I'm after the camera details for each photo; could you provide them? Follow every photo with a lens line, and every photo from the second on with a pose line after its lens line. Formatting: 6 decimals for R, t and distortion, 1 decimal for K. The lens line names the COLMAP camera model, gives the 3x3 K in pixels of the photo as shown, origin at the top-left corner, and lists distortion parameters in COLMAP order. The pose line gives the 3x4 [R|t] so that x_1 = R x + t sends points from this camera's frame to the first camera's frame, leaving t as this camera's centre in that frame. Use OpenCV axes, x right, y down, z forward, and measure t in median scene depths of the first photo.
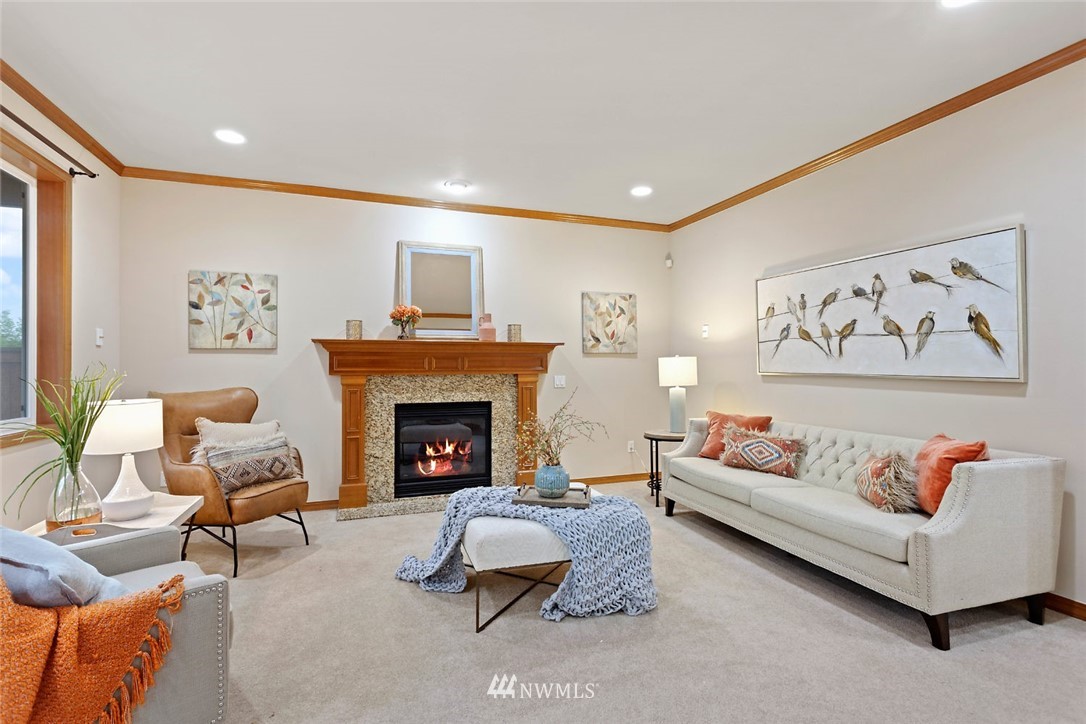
lens RADIAL K [[515.6, 0, 539.5], [0, 515.6, 358.3], [0, 0, 1]] dist [0.003776, 0.000799]
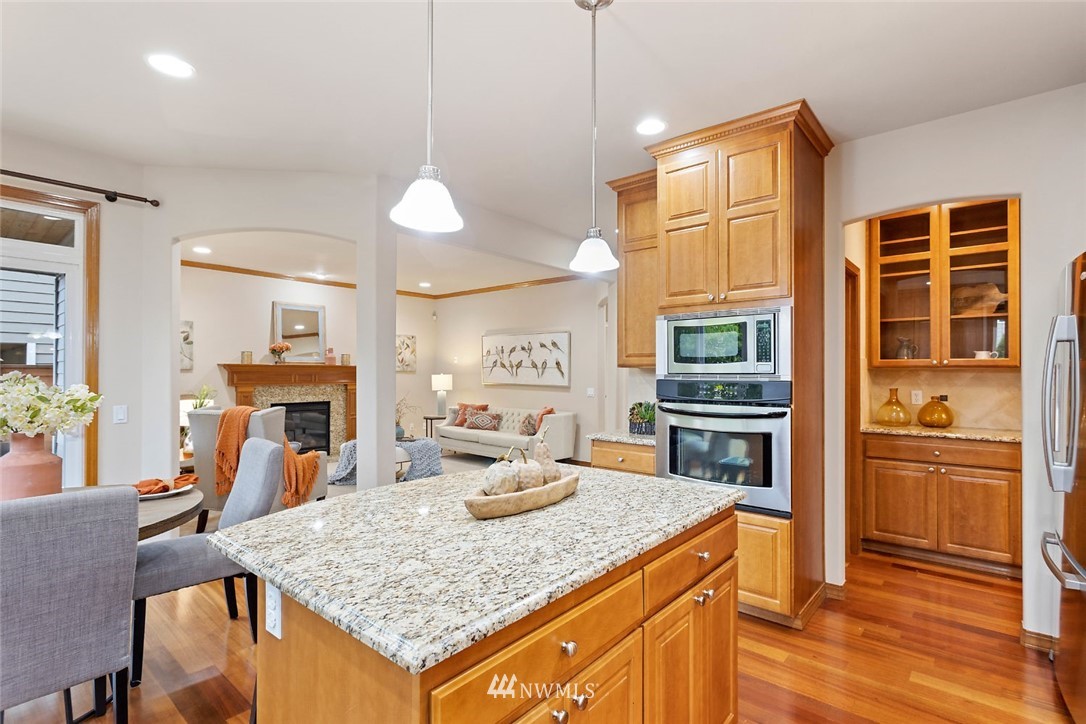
lens RADIAL K [[515.6, 0, 545.9], [0, 515.6, 368.8], [0, 0, 1]] dist [0.003776, 0.000799]
pose [[0.868070, 0.007511, 0.496384, -0.364960], [-0.012942, 0.999888, 0.007503, -0.046466], [-0.496272, -0.012937, 0.868070, -0.879399]]
